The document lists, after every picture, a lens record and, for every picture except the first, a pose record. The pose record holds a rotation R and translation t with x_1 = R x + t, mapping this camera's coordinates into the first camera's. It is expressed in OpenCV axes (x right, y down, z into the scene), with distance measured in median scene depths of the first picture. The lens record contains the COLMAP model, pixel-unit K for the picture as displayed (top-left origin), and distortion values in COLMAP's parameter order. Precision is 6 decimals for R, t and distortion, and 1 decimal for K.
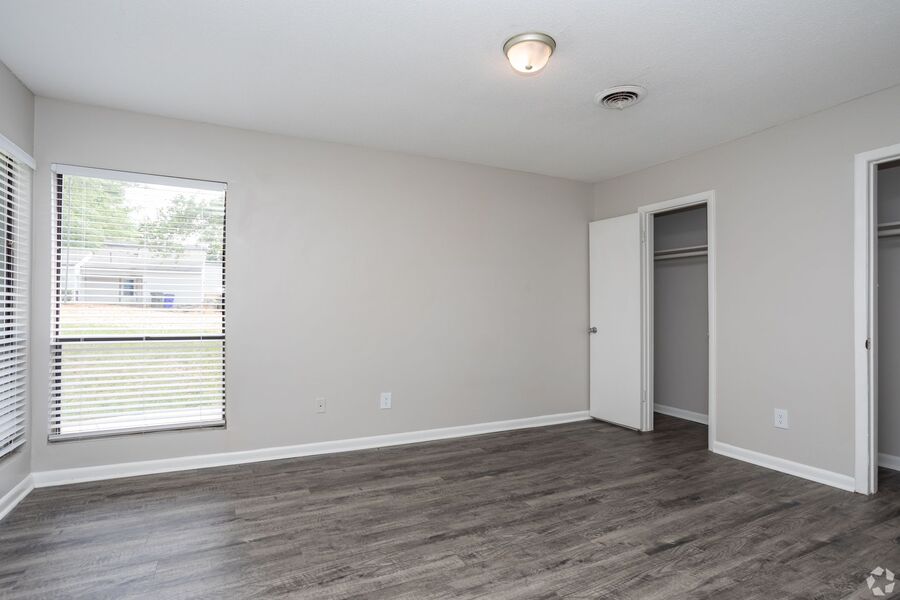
lens RADIAL K [[448.0, 0, 451.3], [0, 448.0, 305.4], [0, 0, 1]] dist [-0.003929, 0.001350]
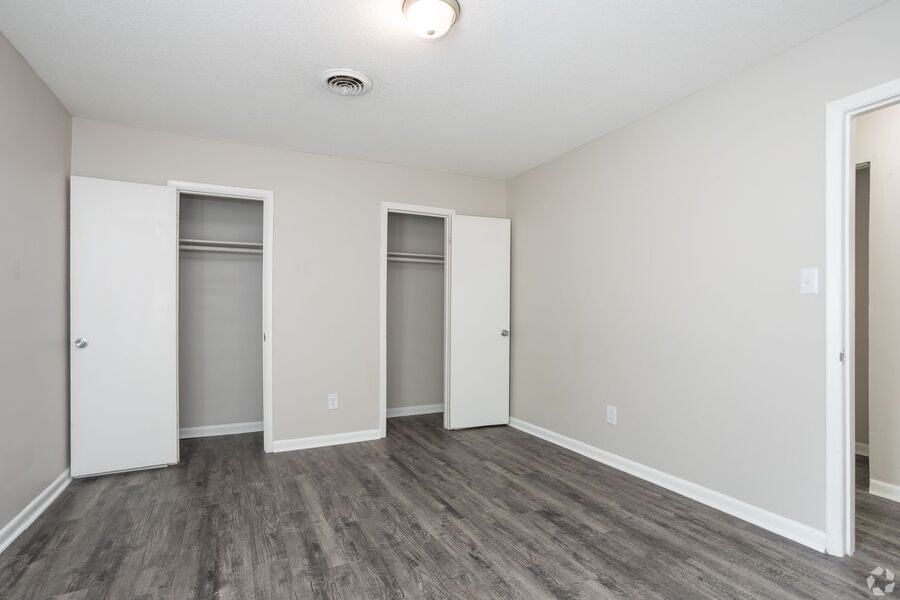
lens RADIAL K [[472.0, 0, 455.5], [0, 472.0, 298.8], [0, 0, 1]] dist [-0.034698, 0.005795]
pose [[0.003871, 0.024239, 0.999699, -0.576818], [-0.000997, 0.999706, -0.024236, 0.011976], [-0.999992, -0.000903, 0.003894, 0.737885]]
